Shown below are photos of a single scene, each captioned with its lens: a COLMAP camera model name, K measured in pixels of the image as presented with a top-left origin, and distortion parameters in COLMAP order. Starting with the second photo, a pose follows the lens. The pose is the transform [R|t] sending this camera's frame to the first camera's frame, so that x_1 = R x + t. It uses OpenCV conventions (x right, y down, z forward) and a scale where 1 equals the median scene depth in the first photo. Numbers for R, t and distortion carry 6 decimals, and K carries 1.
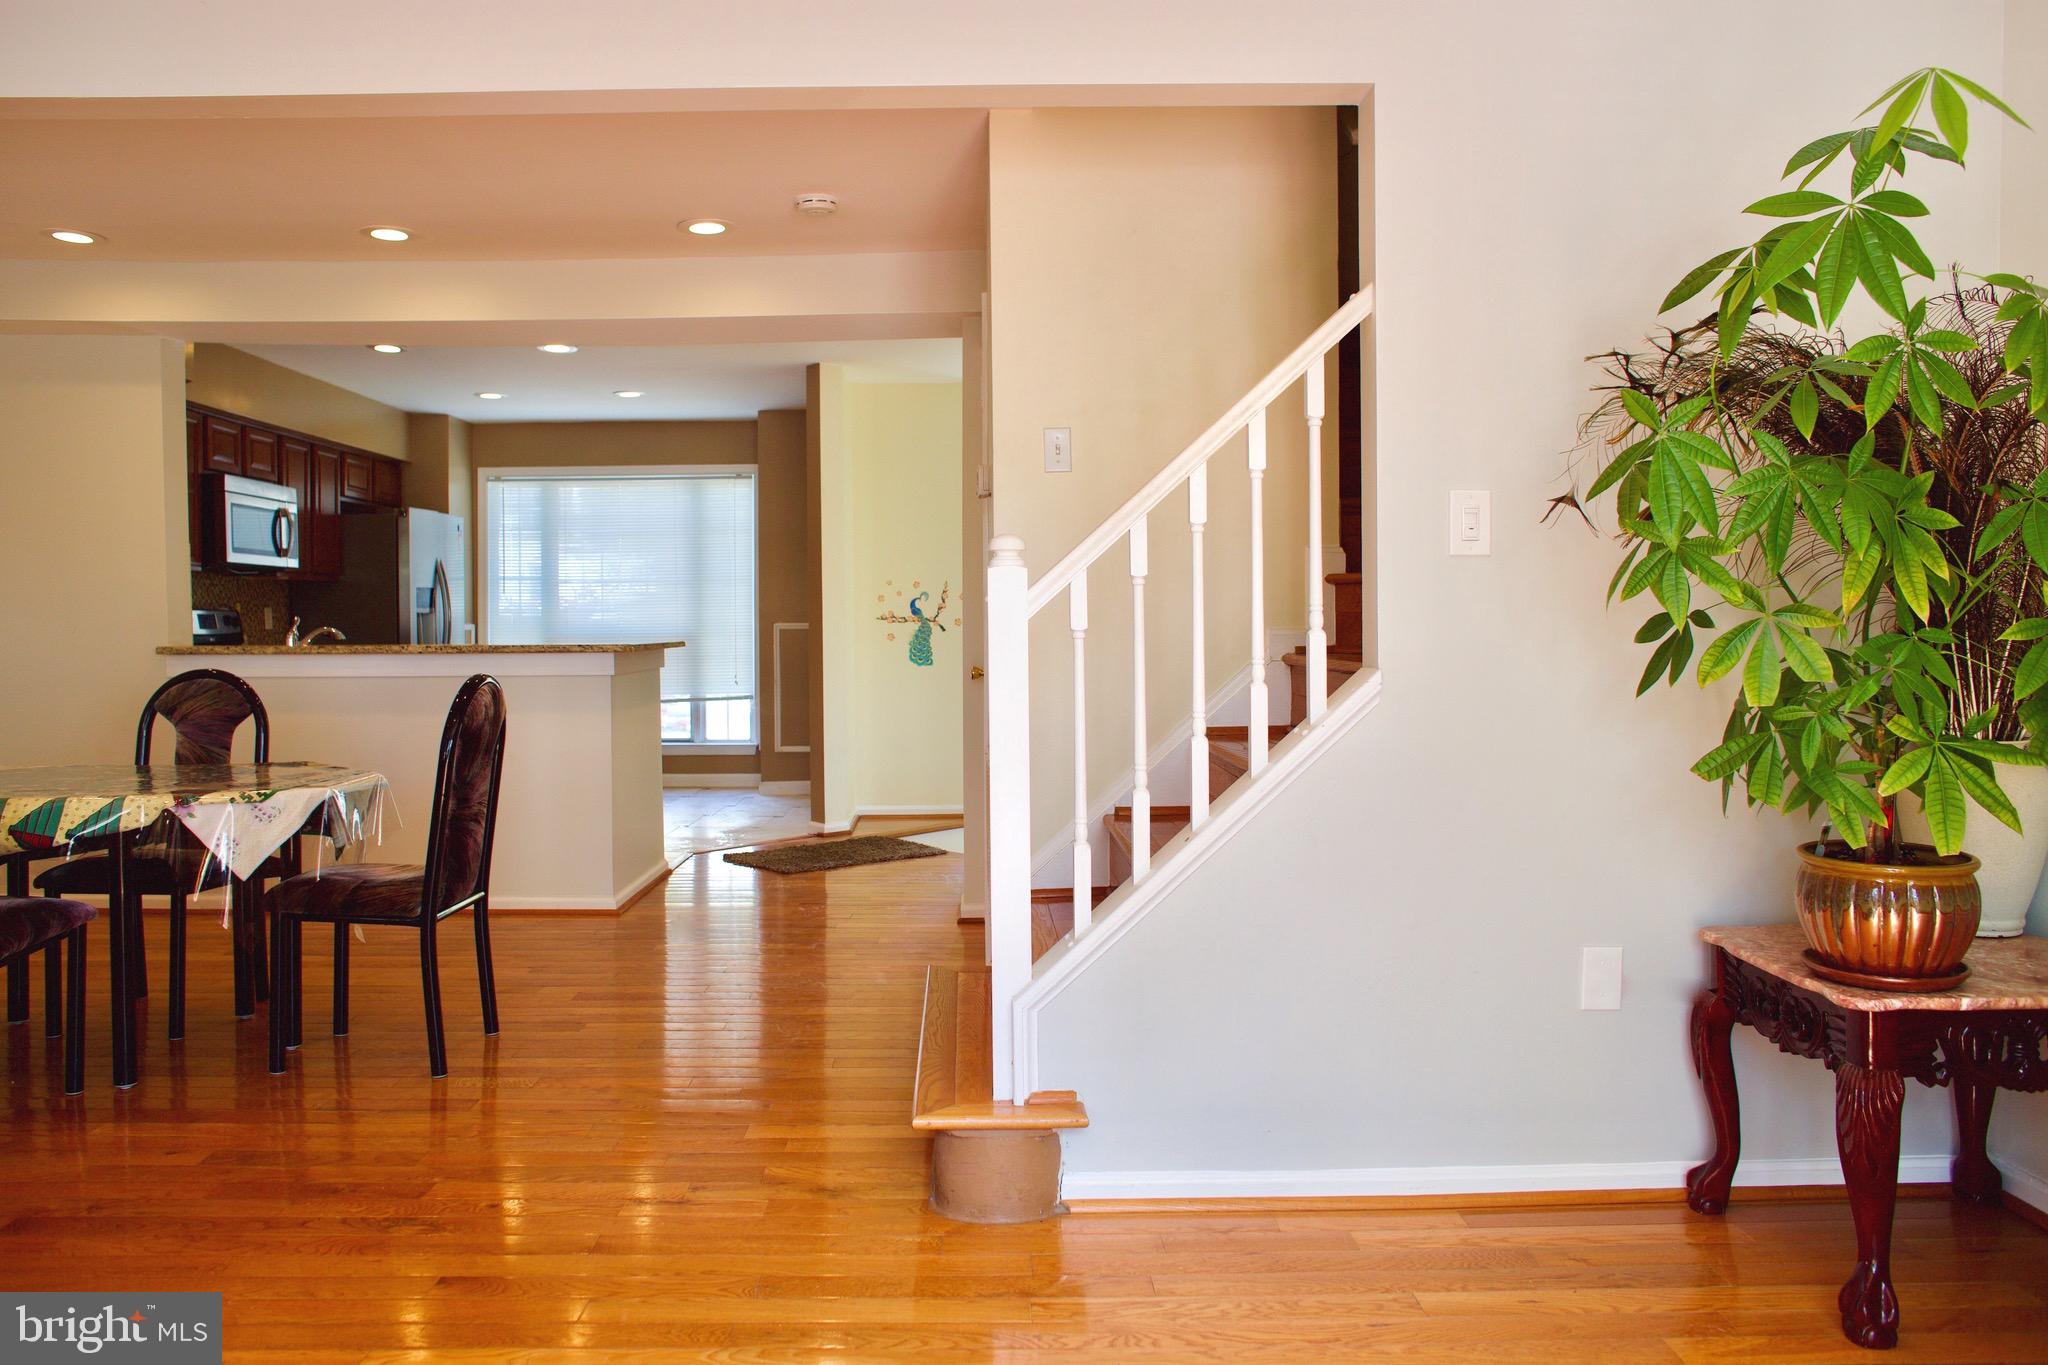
lens RADIAL K [[1450.6, 0, 1002.1], [0, 1450.6, 659.9], [0, 0, 1]] dist [-0.075541, 0.060997]
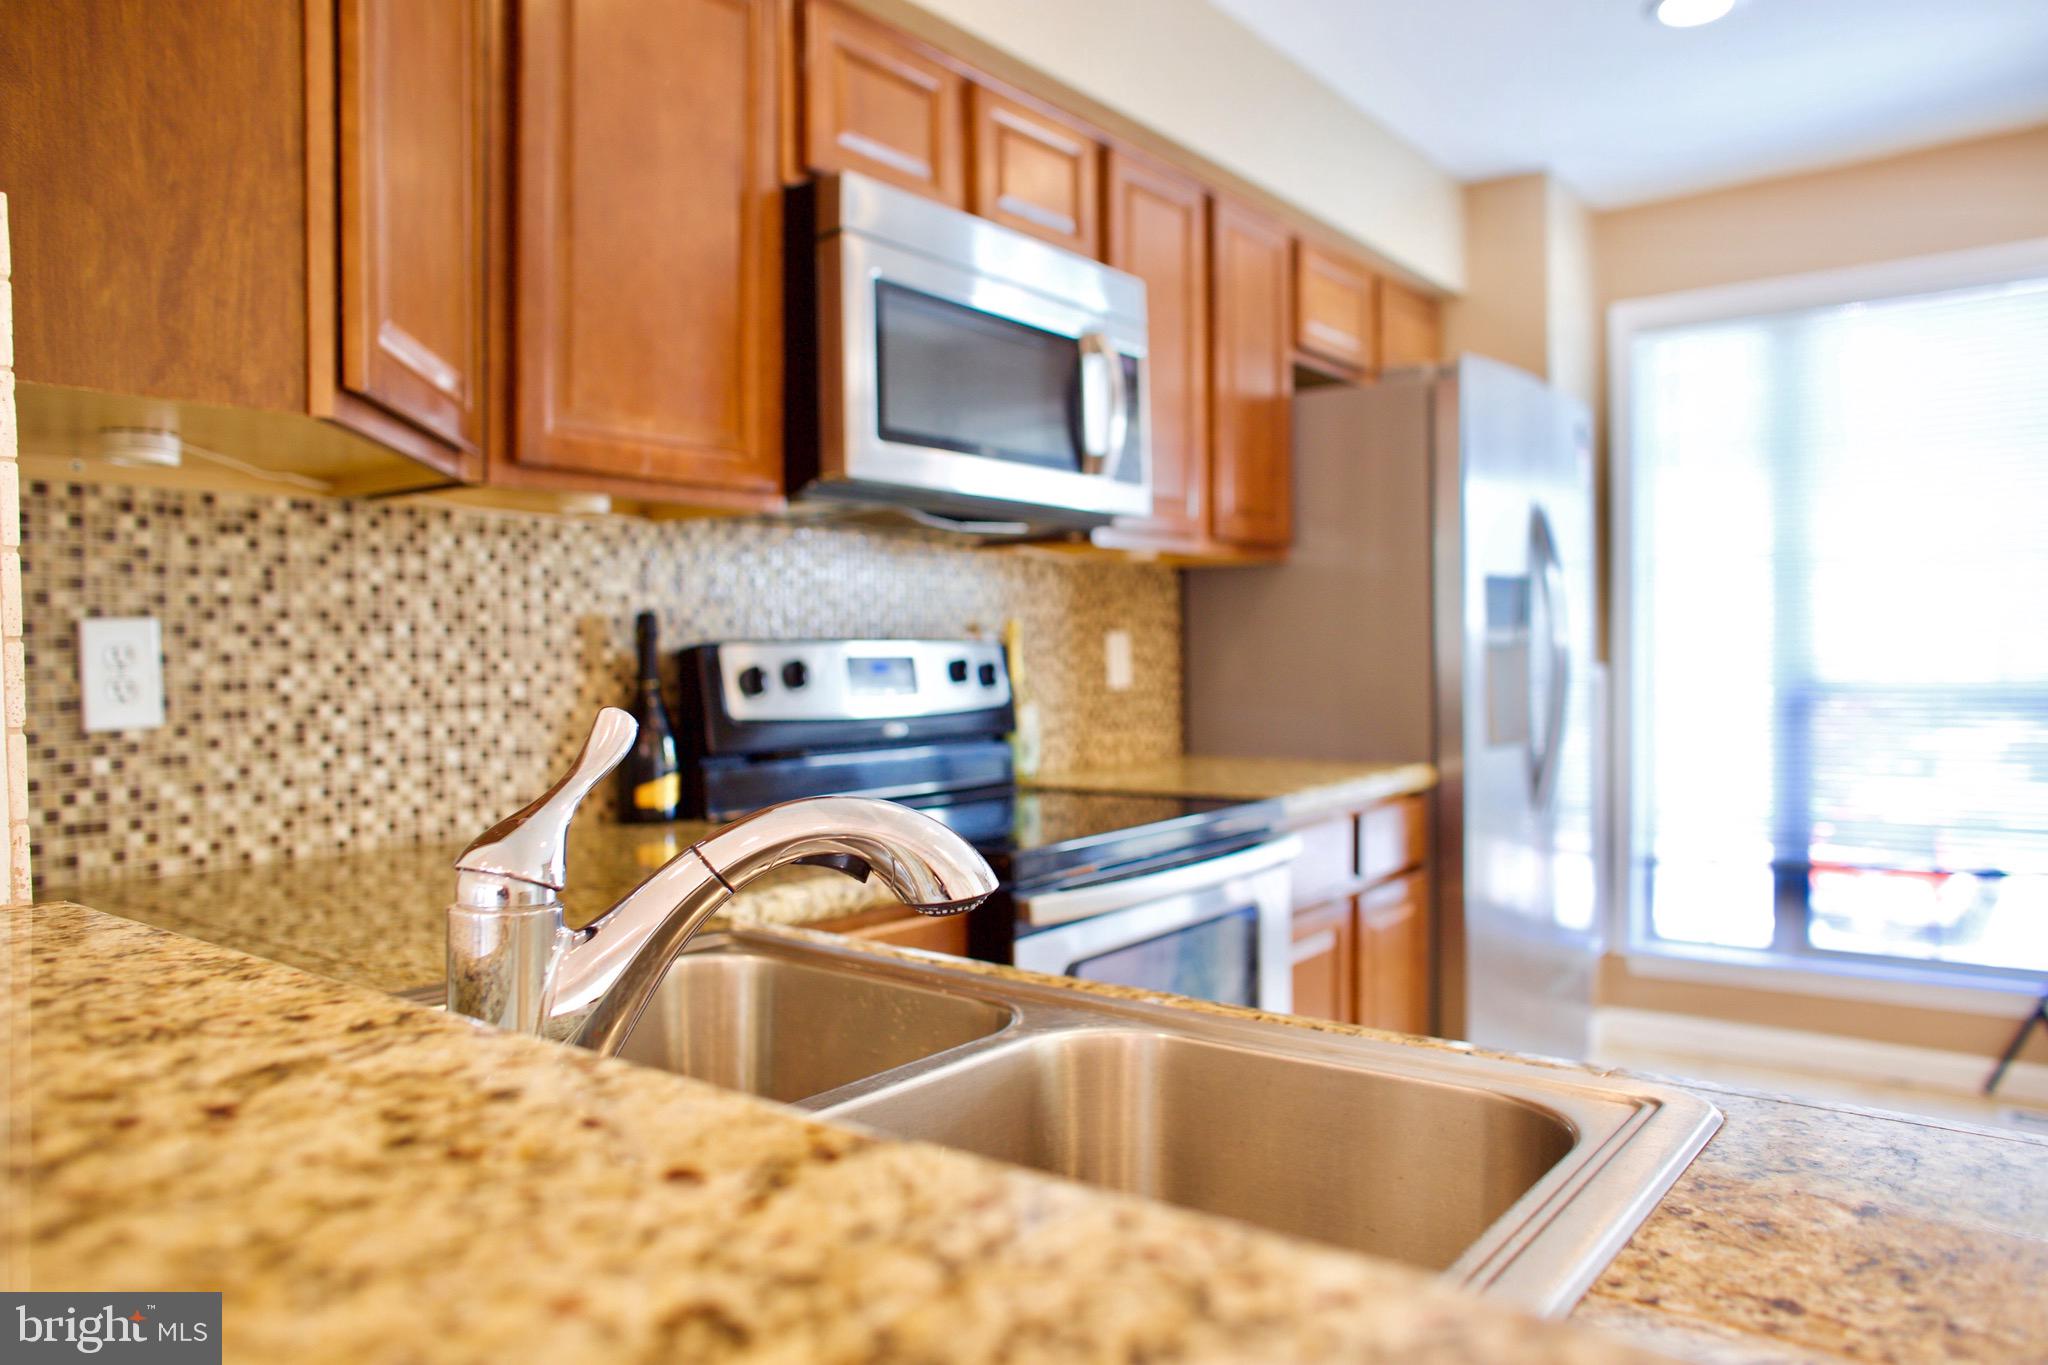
lens RADIAL K [[1415.1, 0, 1031.0], [0, 1415.1, 663.4], [0, 0, 1]] dist [-0.076901, 0.071522]
pose [[0.779283, 0.003078, -0.626664, -0.385172], [-0.010037, 0.999921, -0.007570, -0.033478], [0.626591, 0.012189, 0.779253, 0.914753]]
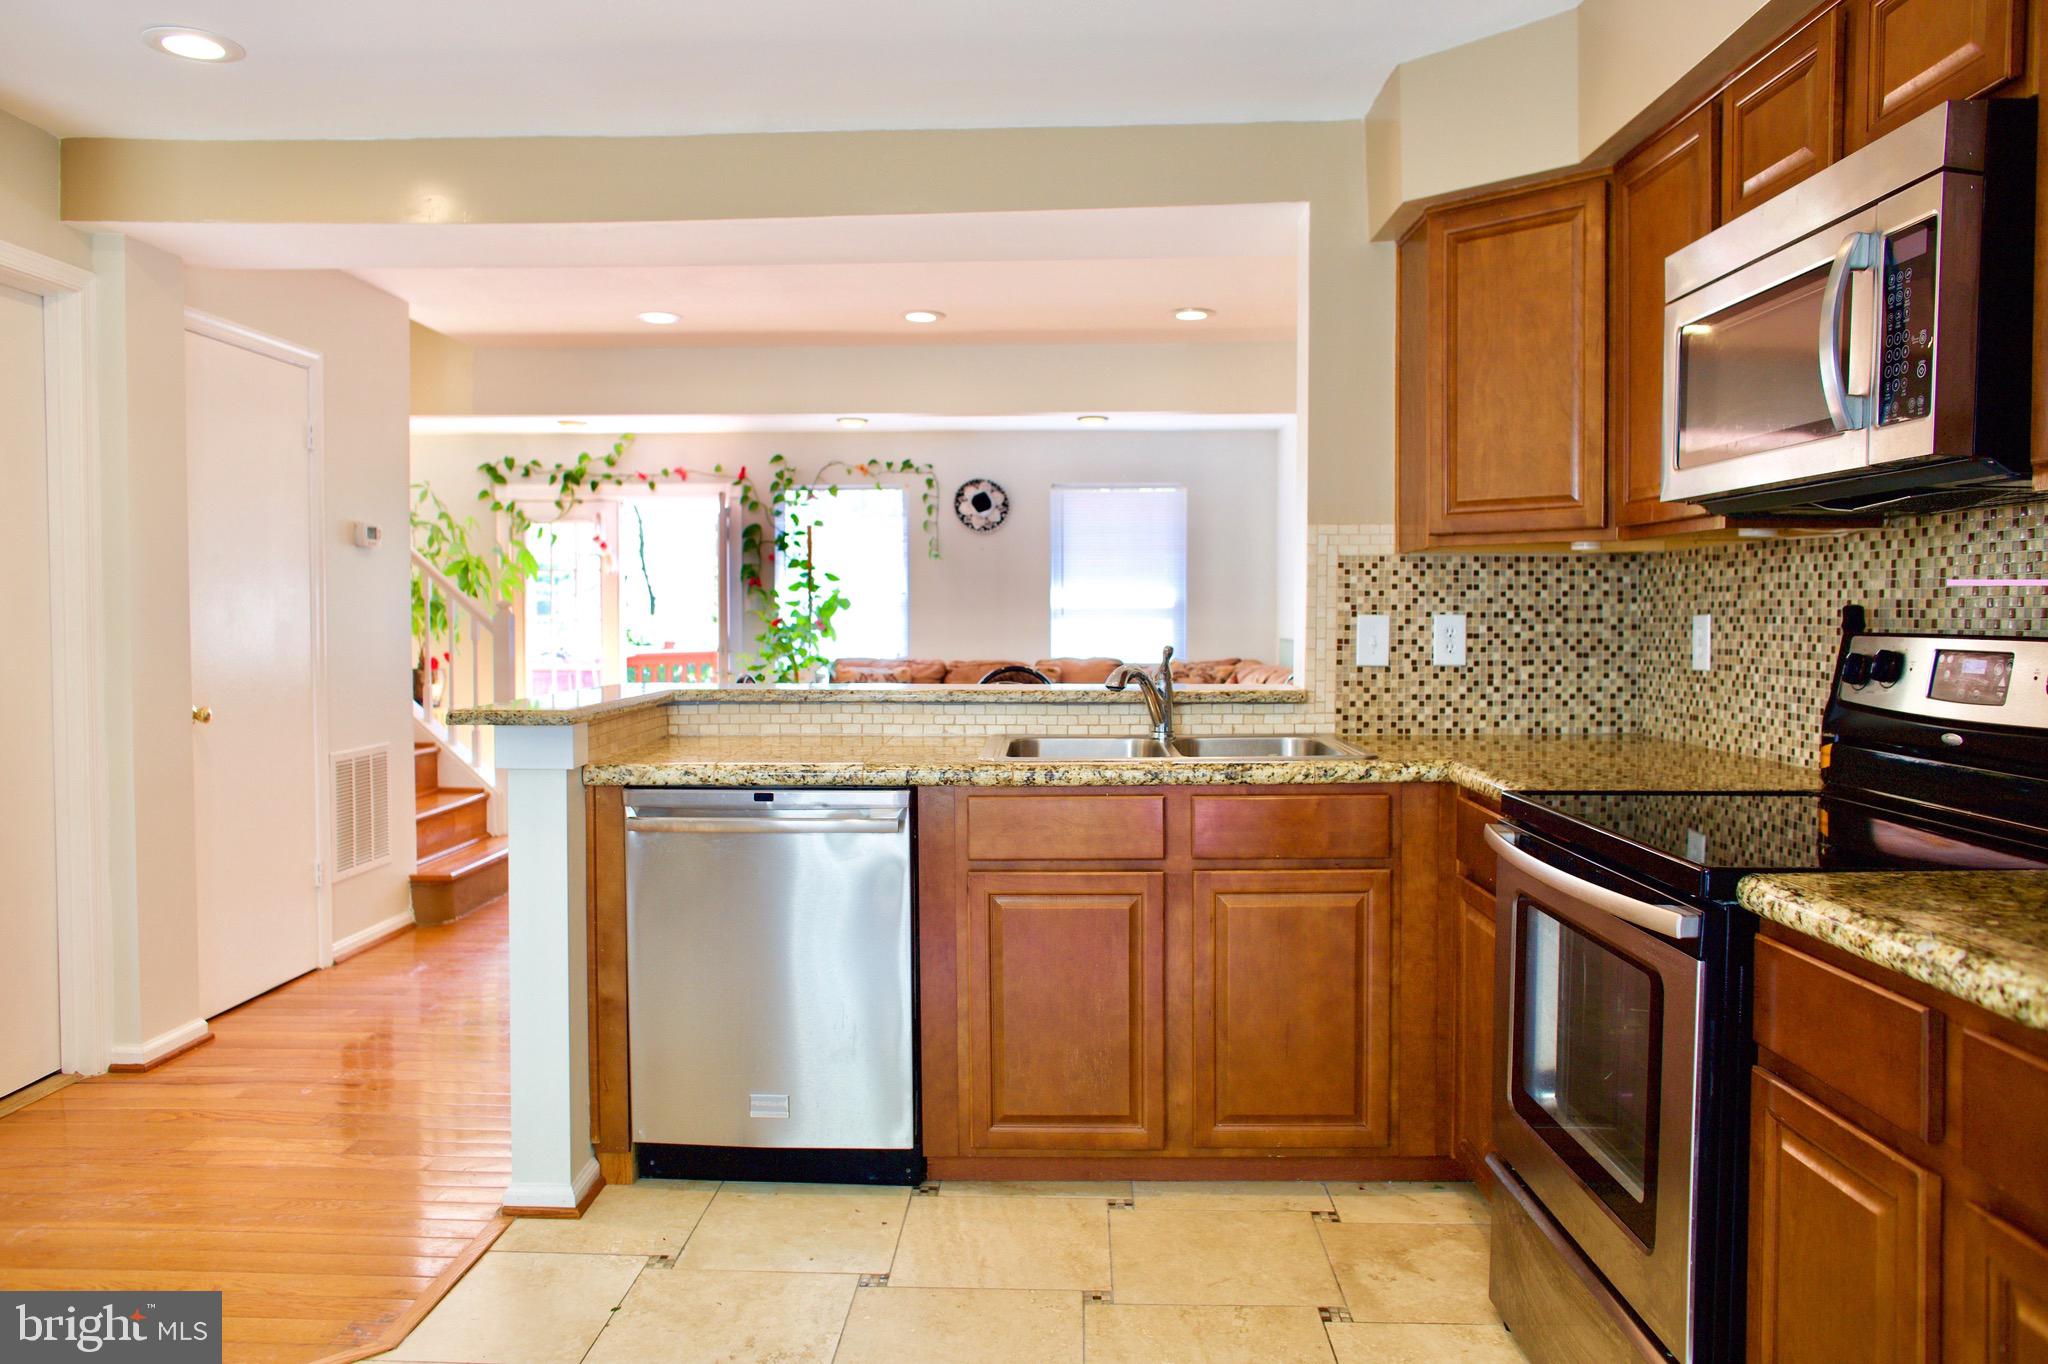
lens RADIAL K [[1450.6, 0, 1002.1], [0, 1450.6, 659.4], [0, 0, 1]] dist [-0.075541, 0.060997]
pose [[-0.997861, 0.001746, 0.065348, -0.456469], [0.005578, 0.998272, 0.058499, -0.058252], [-0.065133, 0.058739, -0.996146, 1.562395]]
